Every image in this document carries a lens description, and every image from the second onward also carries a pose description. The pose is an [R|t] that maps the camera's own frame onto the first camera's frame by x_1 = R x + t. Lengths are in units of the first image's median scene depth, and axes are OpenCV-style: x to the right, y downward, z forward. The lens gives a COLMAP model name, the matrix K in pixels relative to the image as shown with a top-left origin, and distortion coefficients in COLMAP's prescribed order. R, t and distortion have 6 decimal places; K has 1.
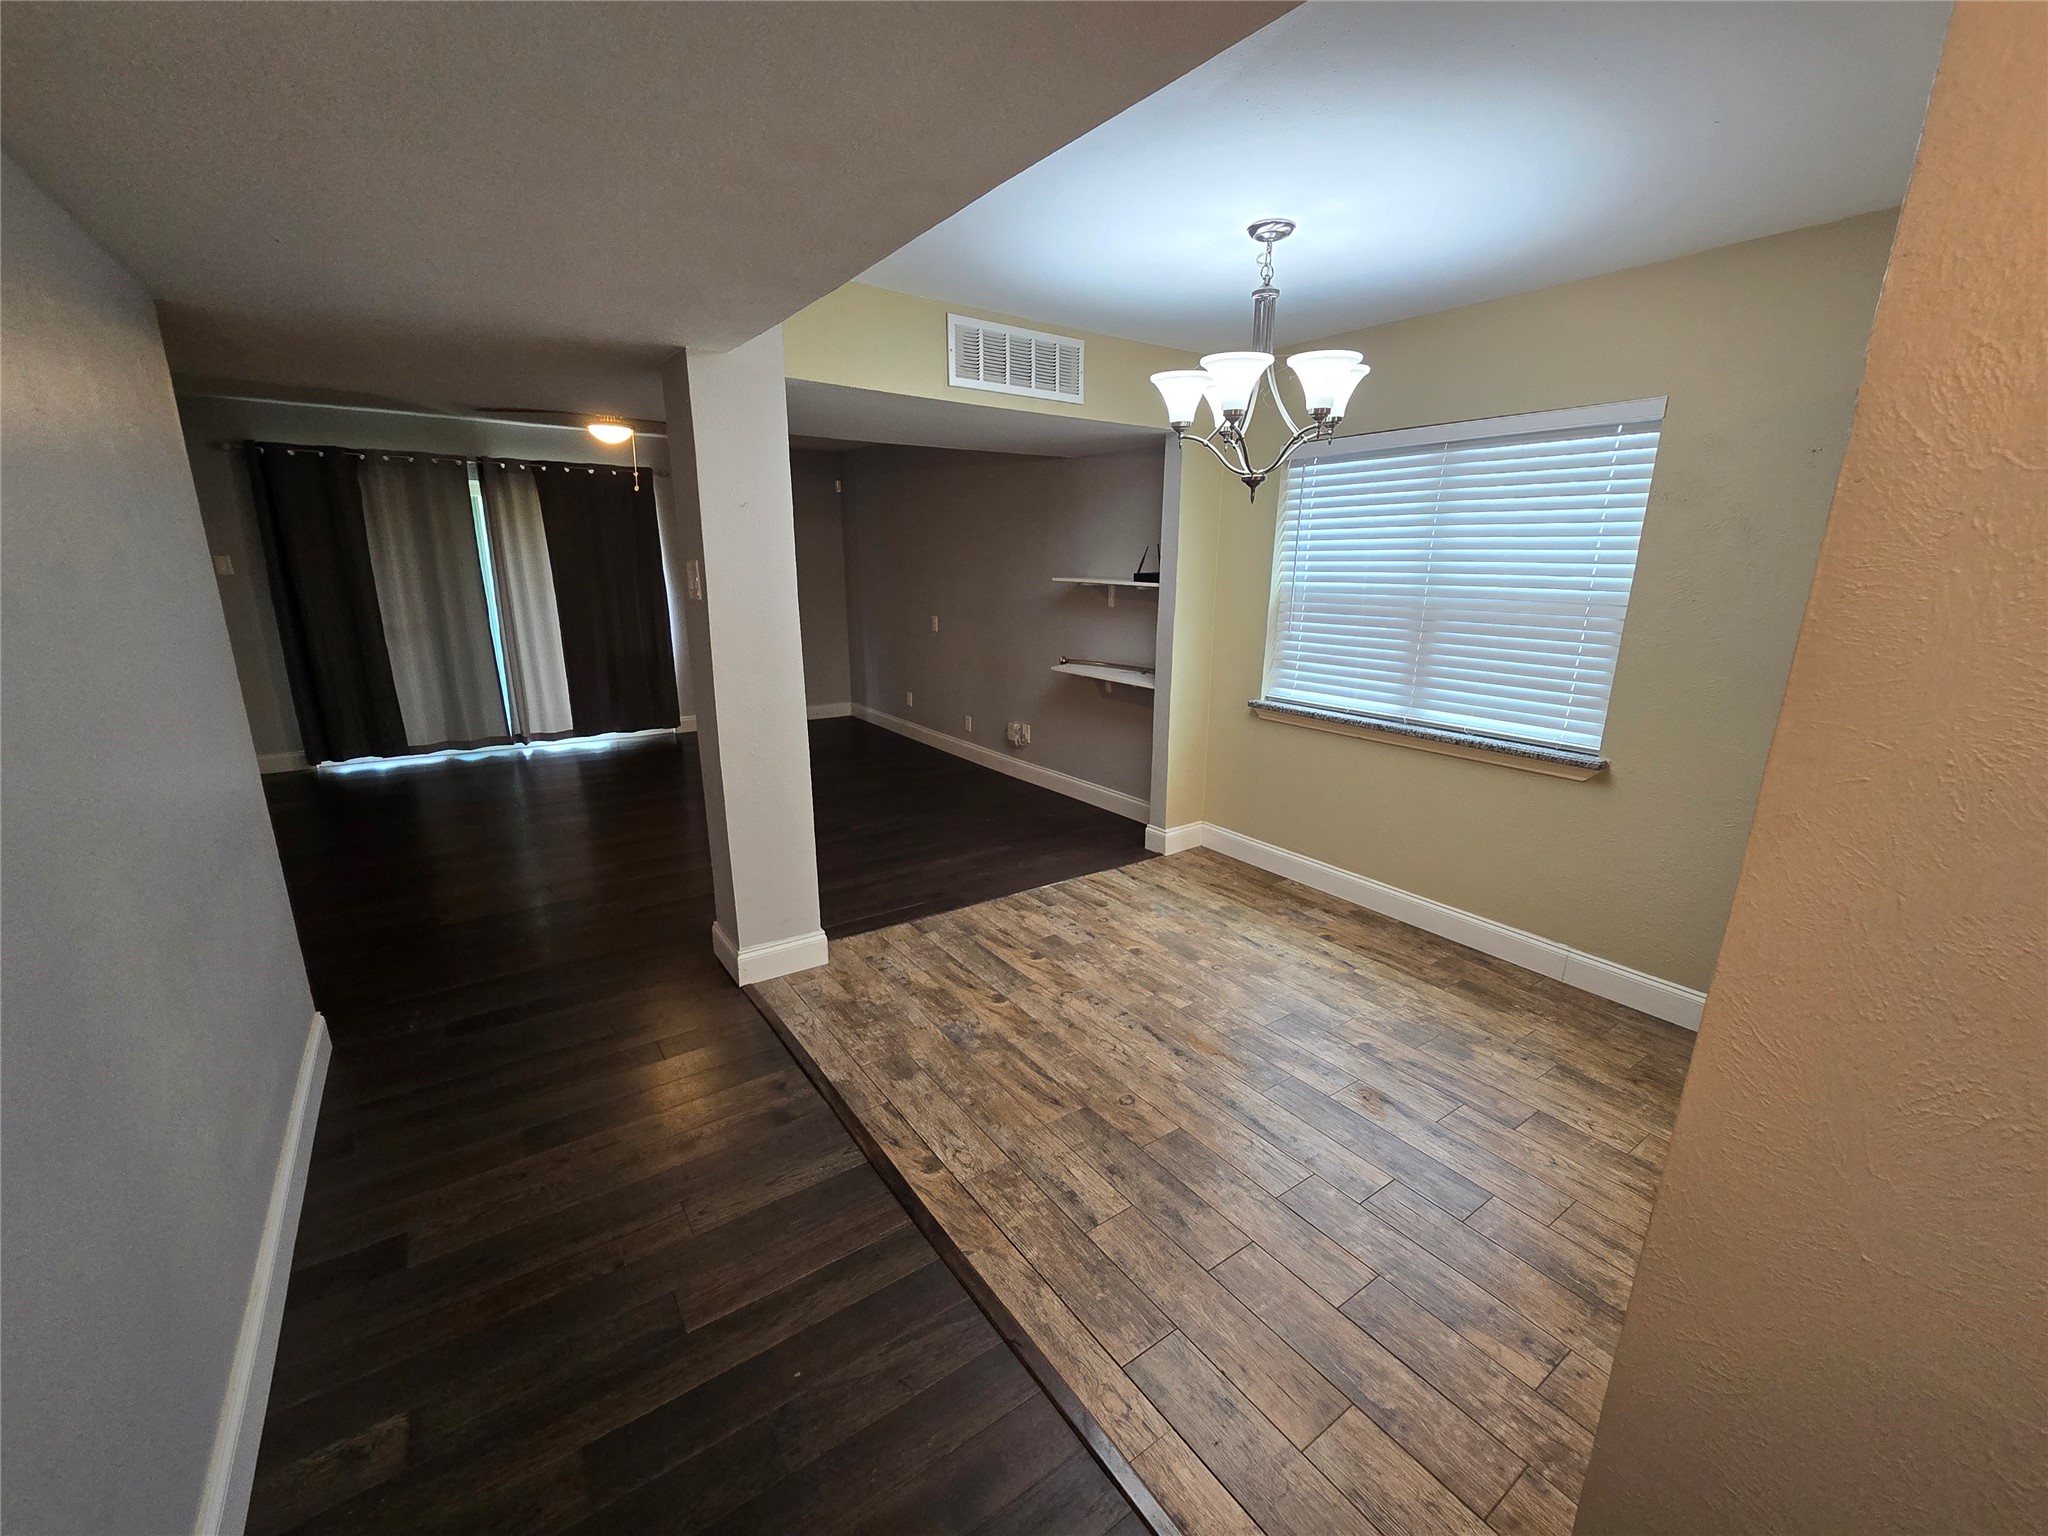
lens RADIAL K [[834.0, 0, 1035.5], [0, 834.0, 783.7], [0, 0, 1]] dist [-0.000252, -0.003529]
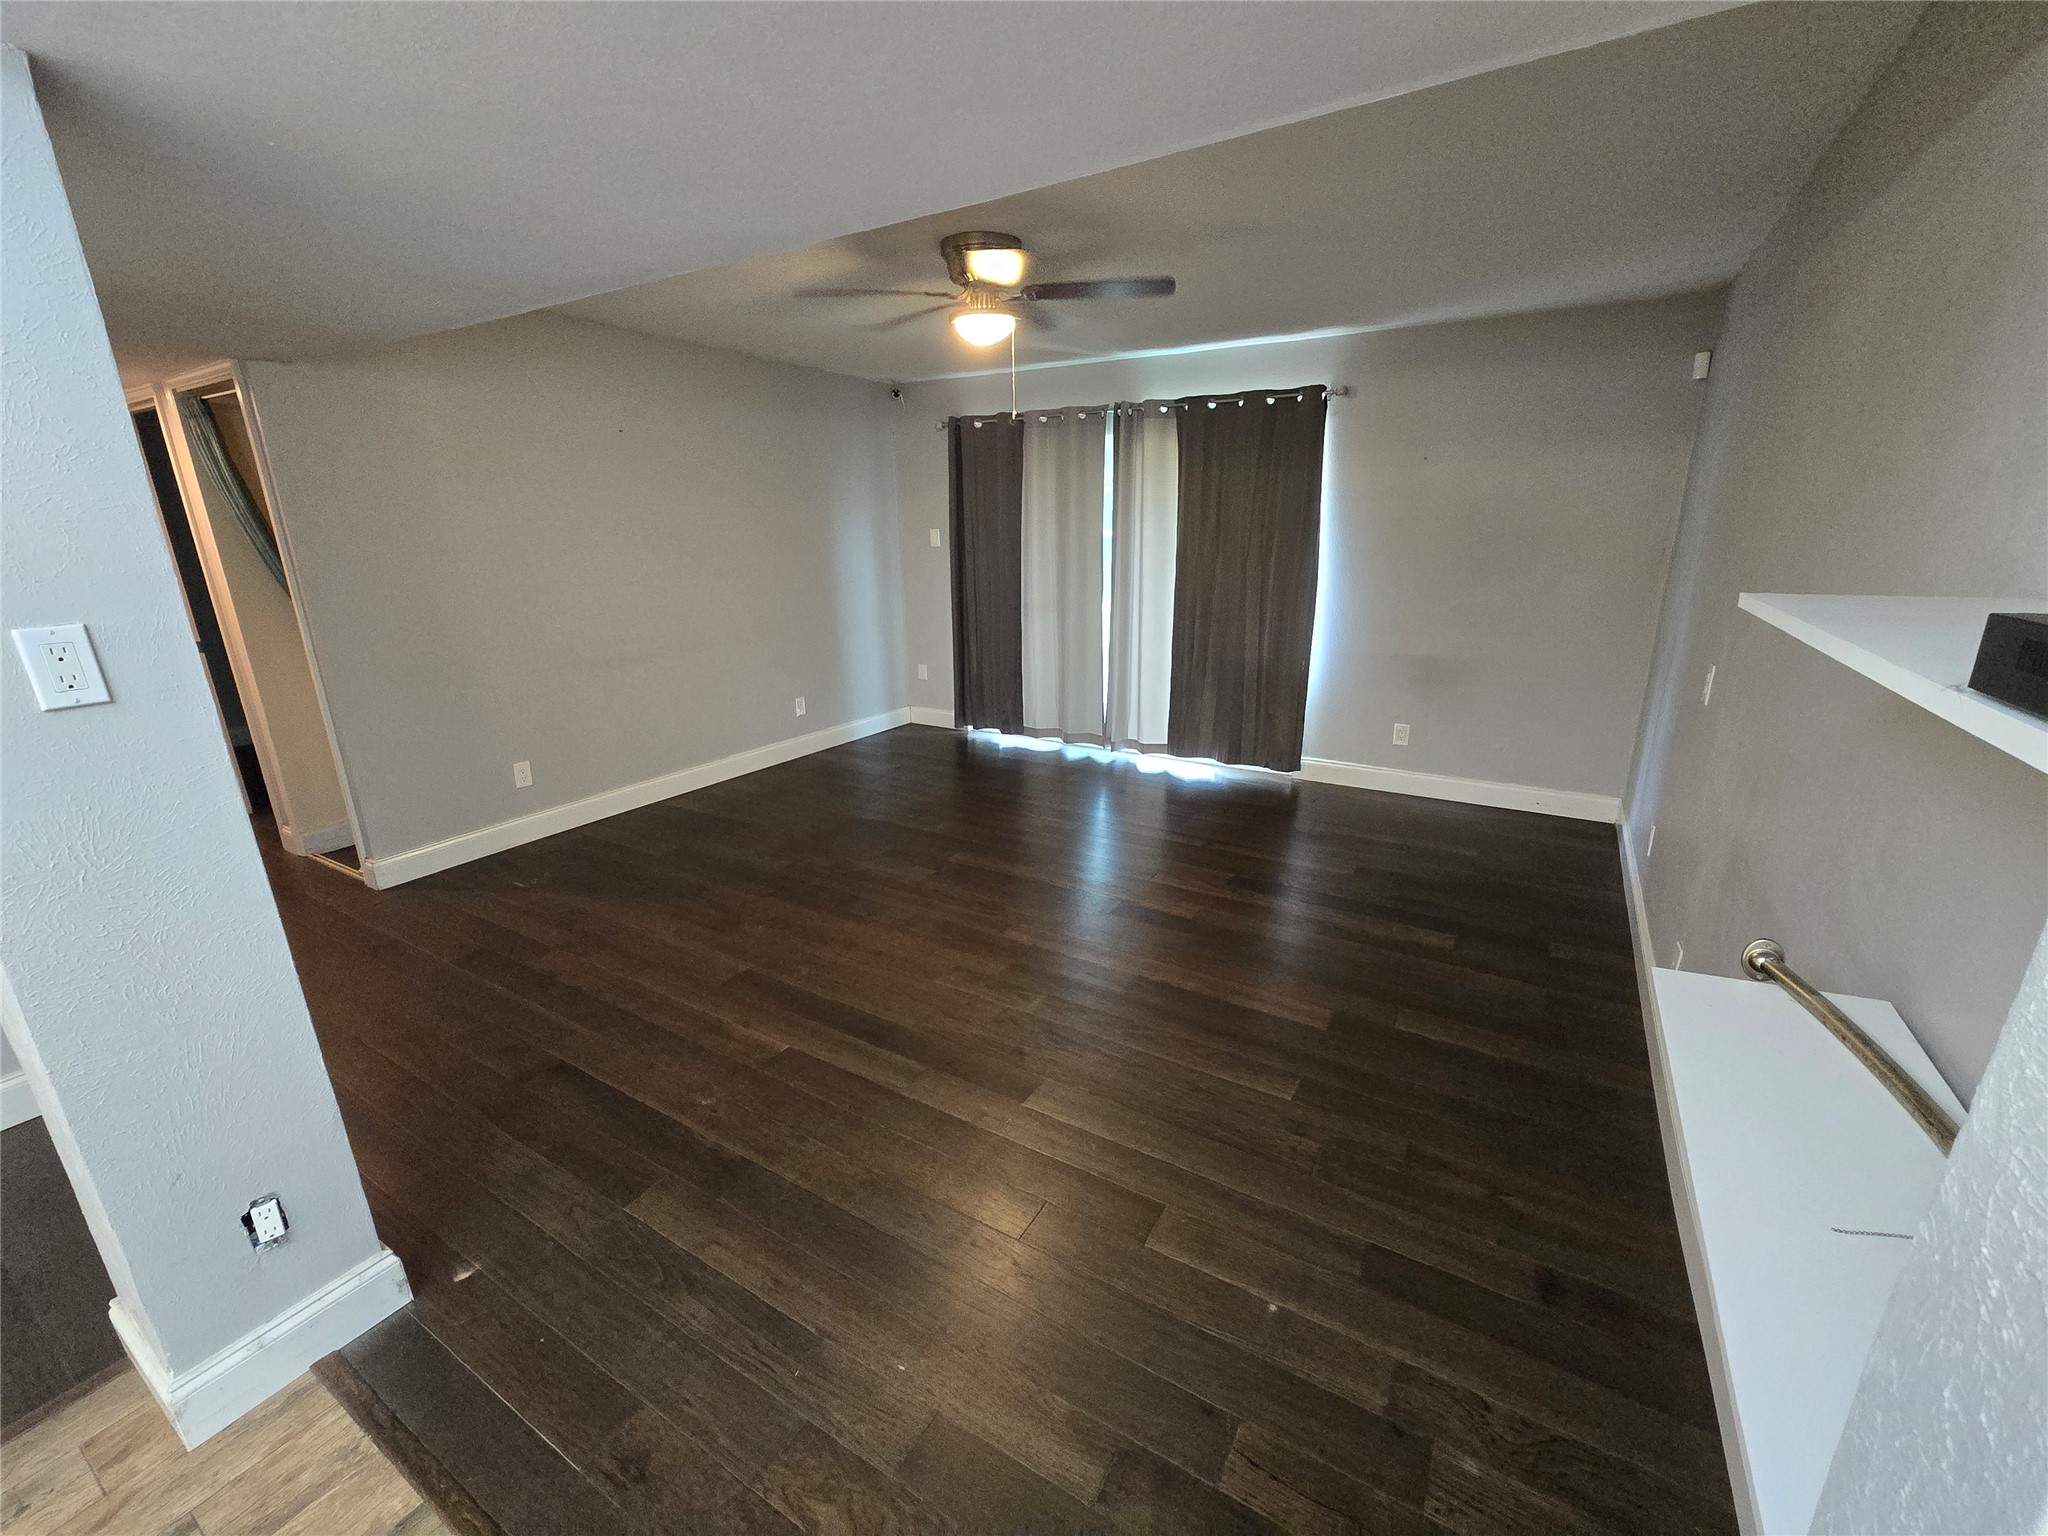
lens RADIAL K [[834.0, 0, 1035.5], [0, 834.0, 783.7], [0, 0, 1]] dist [-0.000252, -0.003529]
pose [[0.401245, 0.250059, -0.881177, 0.223353], [-0.224339, 0.959543, 0.170144, -0.293738], [0.888074, 0.129413, 0.441110, 1.165910]]
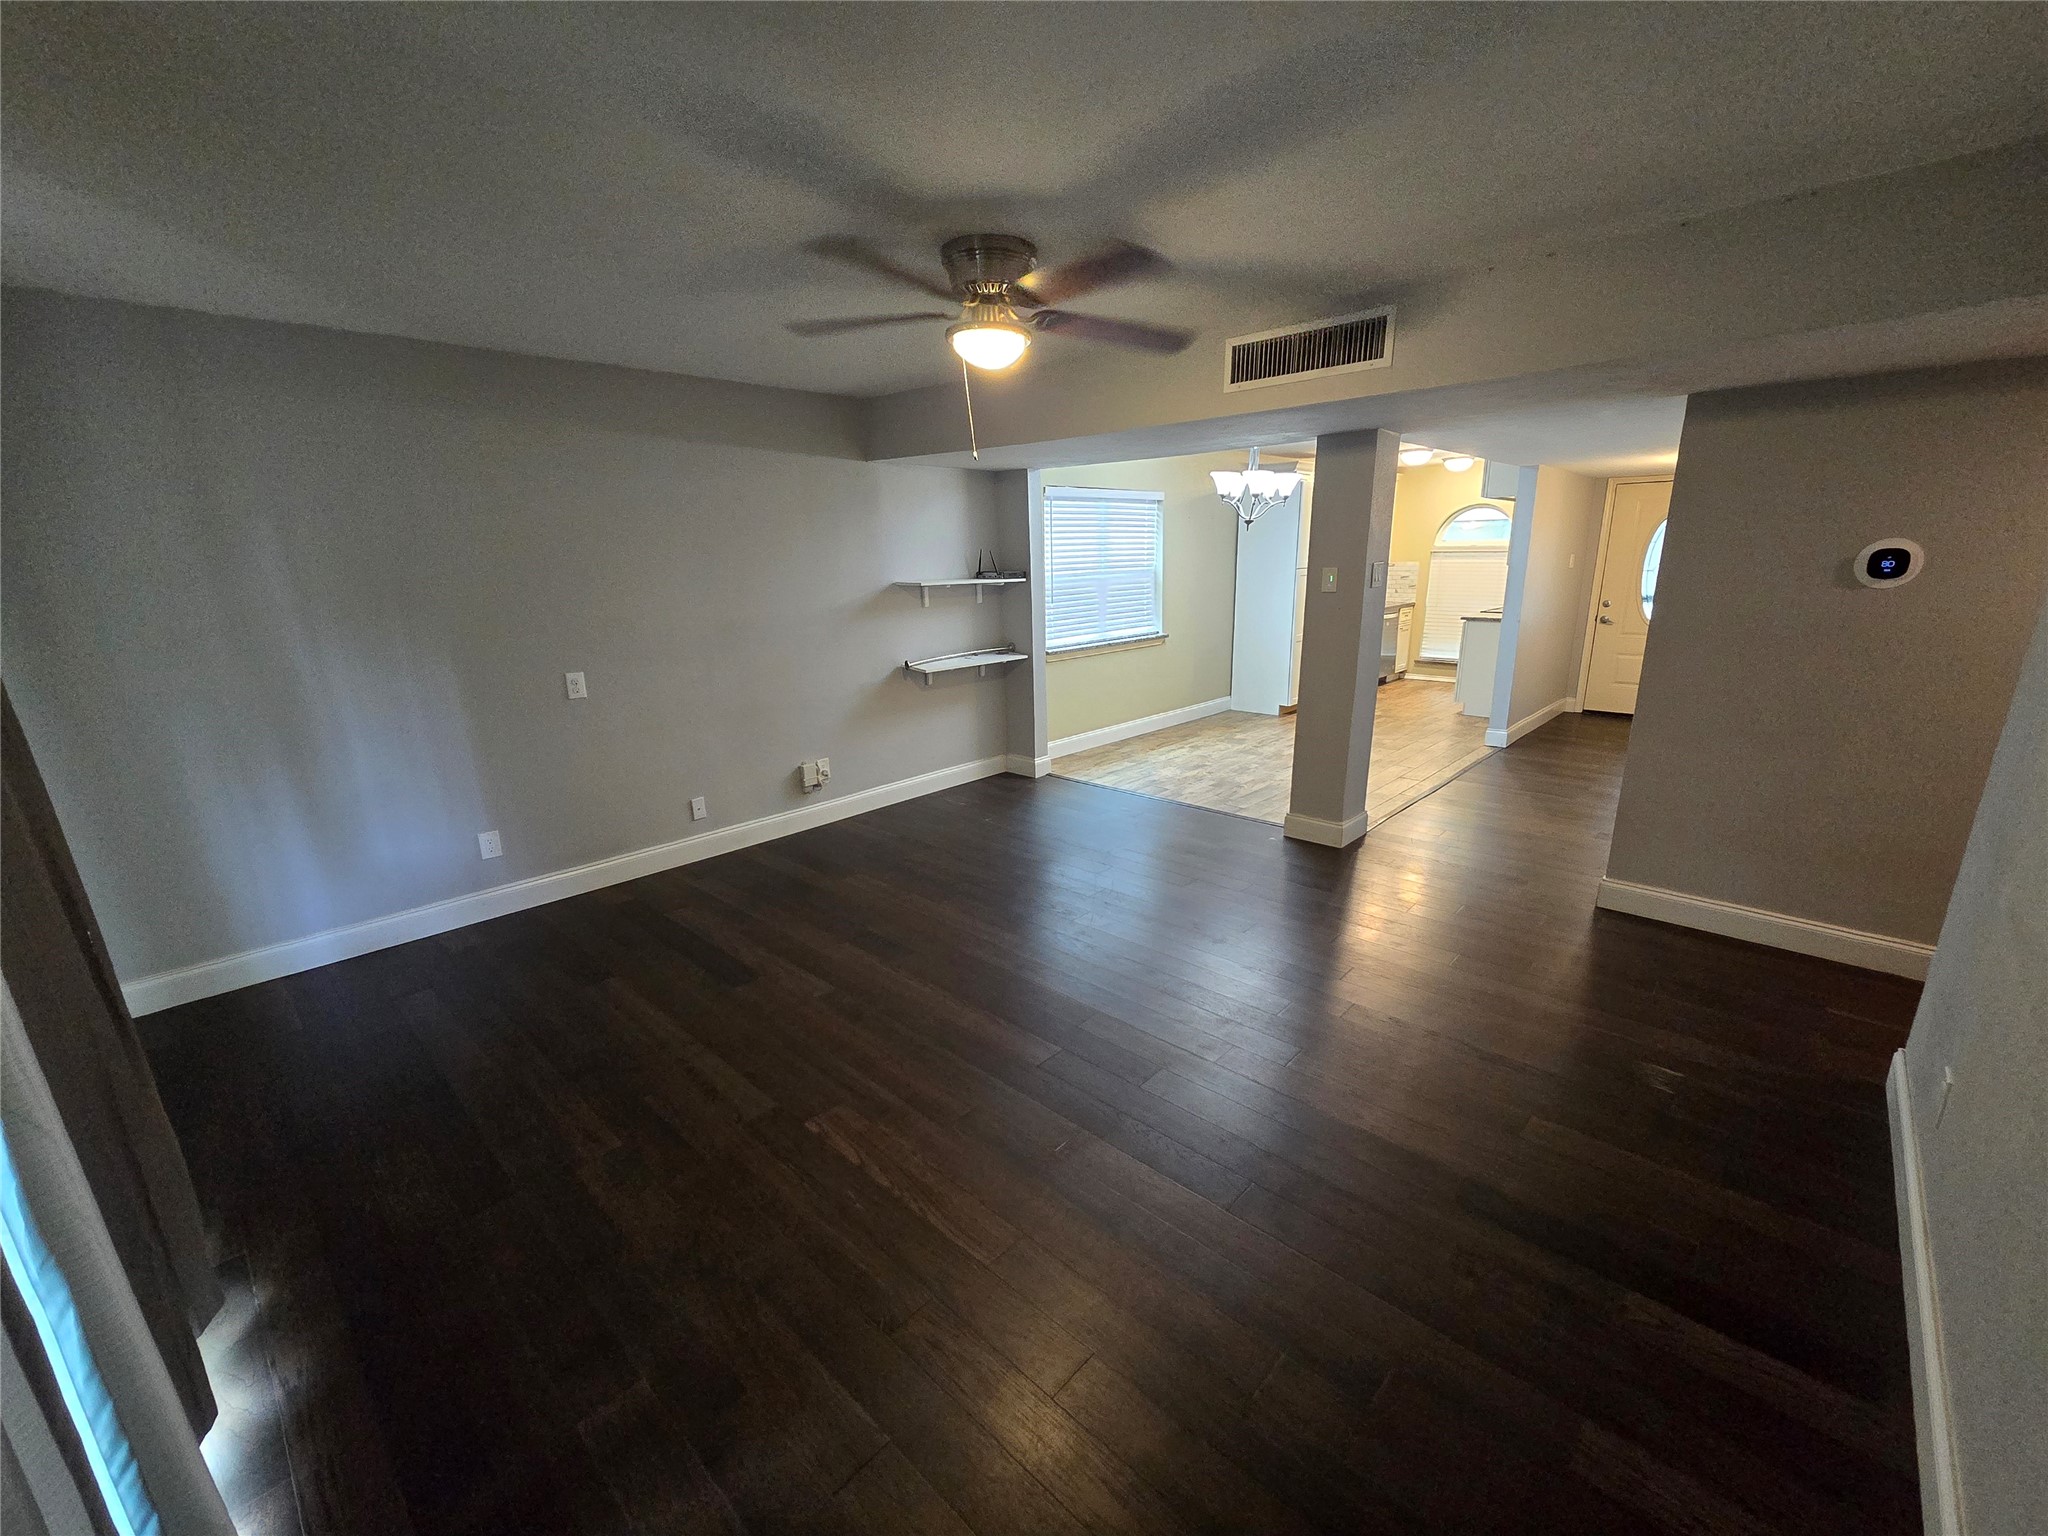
lens RADIAL K [[834.0, 0, 1035.5], [0, 834.0, 783.7], [0, 0, 1]] dist [-0.000252, -0.003529]
pose [[-0.195039, -0.273438, 0.941908, -1.590811], [0.269202, 0.908544, 0.319496, -0.480178], [-0.943128, 0.315878, -0.103591, 1.624005]]
